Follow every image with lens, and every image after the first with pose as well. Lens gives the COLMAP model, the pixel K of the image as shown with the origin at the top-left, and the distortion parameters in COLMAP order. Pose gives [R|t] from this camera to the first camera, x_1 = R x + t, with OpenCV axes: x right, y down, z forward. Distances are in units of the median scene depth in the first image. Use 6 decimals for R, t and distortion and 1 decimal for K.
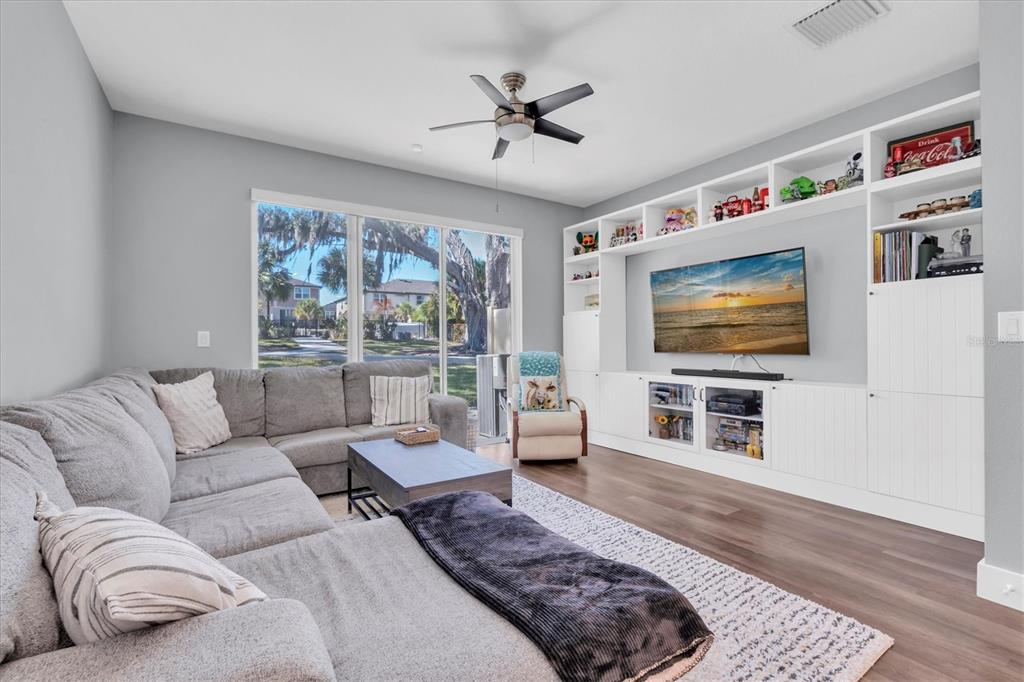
lens RADIAL K [[461.9, 0, 519.0], [0, 461.9, 344.1], [0, 0, 1]] dist [-0.010396, 0.003275]
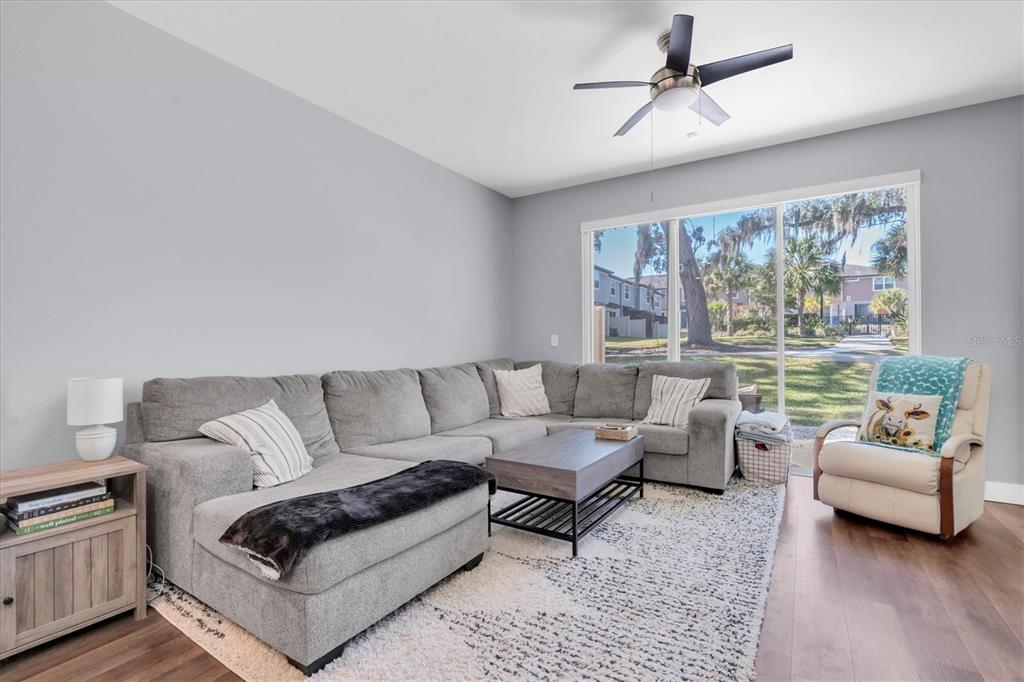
lens RADIAL K [[461.9, 0, 504.5], [0, 461.9, 342.2], [0, 0, 1]] dist [-0.010396, 0.003275]
pose [[0.412718, -0.002230, -0.910856, 0.415596], [0.000905, 0.999998, -0.002038, -0.002844], [0.910858, 0.000017, 0.412719, 0.227109]]
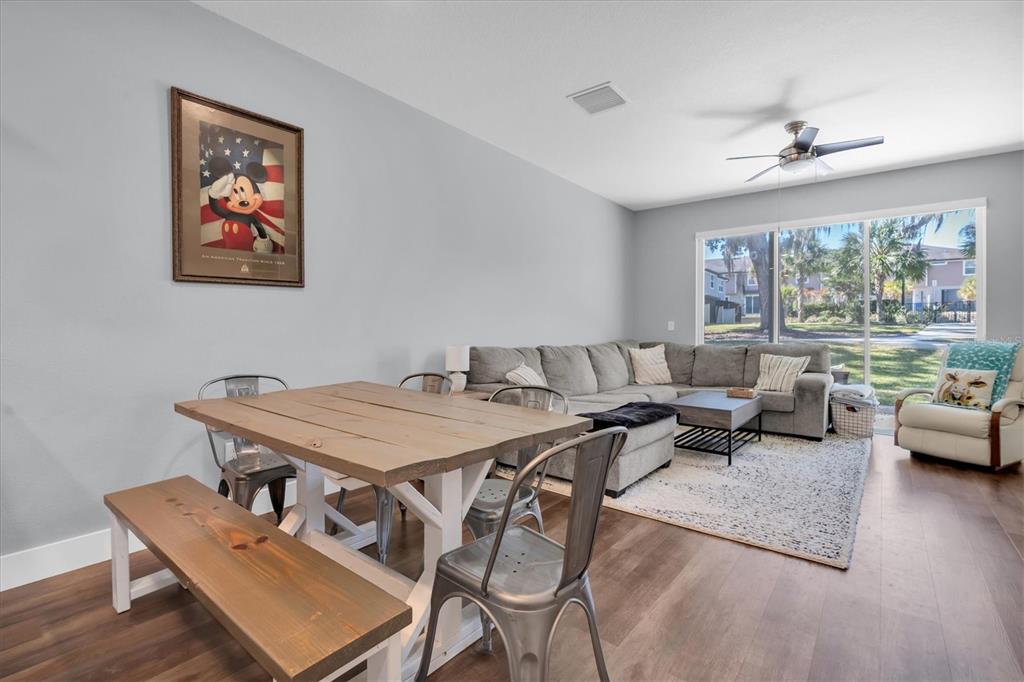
lens RADIAL K [[461.9, 0, 510.2], [0, 461.9, 324.6], [0, 0, 1]] dist [-0.010396, 0.003275]
pose [[0.316364, 0.000579, -0.948638, 0.613911], [-0.011127, 0.999933, -0.003100, -0.002944], [0.948573, 0.011536, 0.316349, -0.100141]]
